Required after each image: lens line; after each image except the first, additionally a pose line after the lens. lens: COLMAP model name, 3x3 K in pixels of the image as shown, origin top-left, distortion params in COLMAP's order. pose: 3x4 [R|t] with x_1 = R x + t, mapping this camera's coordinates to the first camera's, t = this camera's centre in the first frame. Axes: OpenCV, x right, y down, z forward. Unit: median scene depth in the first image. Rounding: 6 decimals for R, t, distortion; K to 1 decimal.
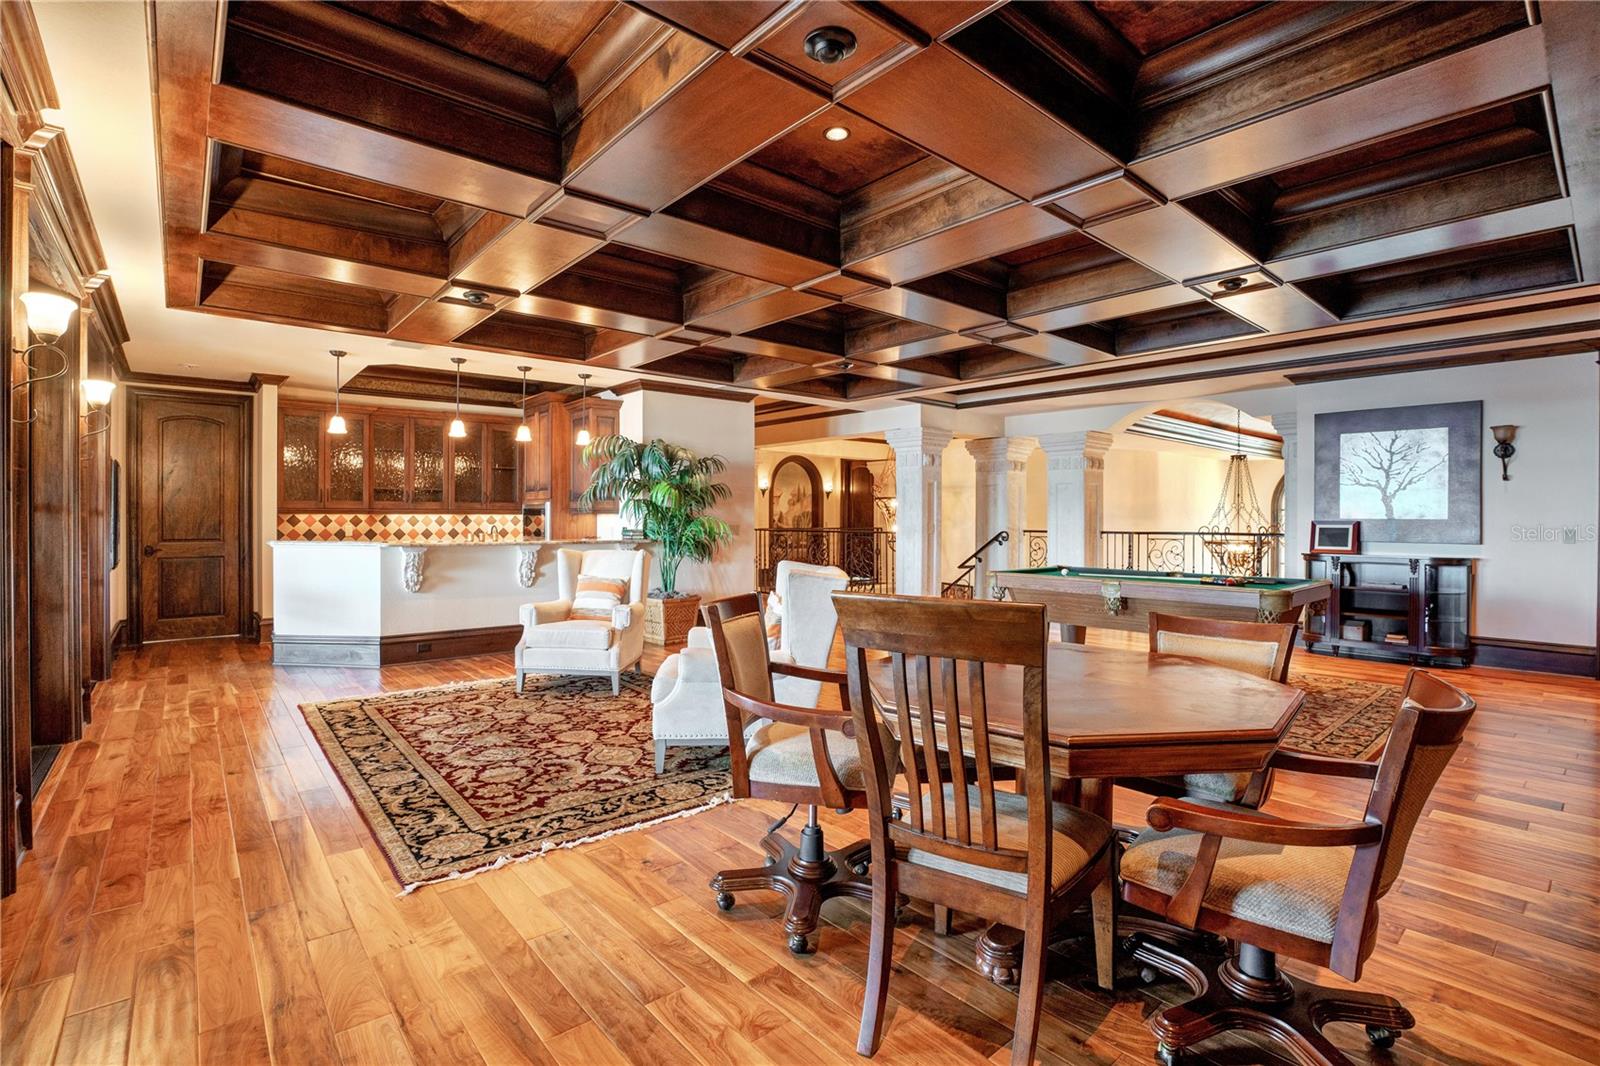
lens RADIAL K [[747.5, 0, 802.5], [0, 747.5, 523.6], [0, 0, 1]] dist [-0.012162, 0.009268]
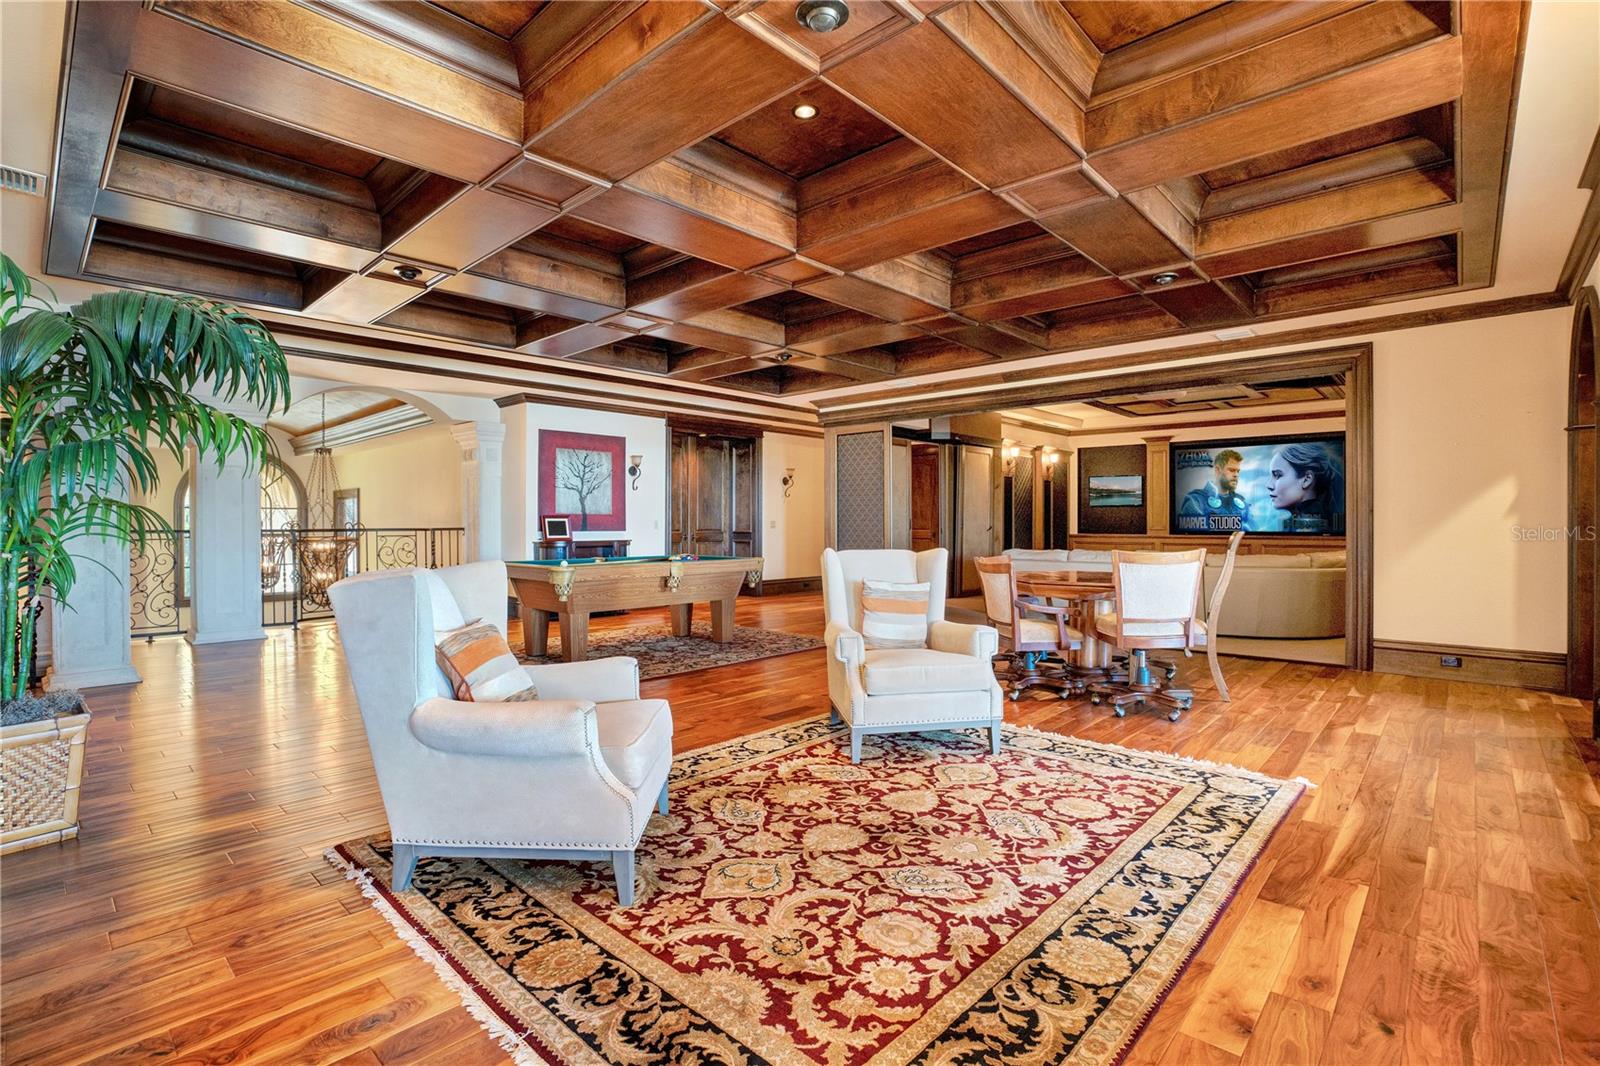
lens RADIAL K [[747.5, 0, 793.5], [0, 747.5, 528.8], [0, 0, 1]] dist [-0.012162, 0.009268]
pose [[-0.137489, -0.007535, 0.990475, -1.105838], [-0.000709, 0.999972, 0.007509, 0.019583], [-0.990503, 0.000330, -0.137491, 1.345402]]
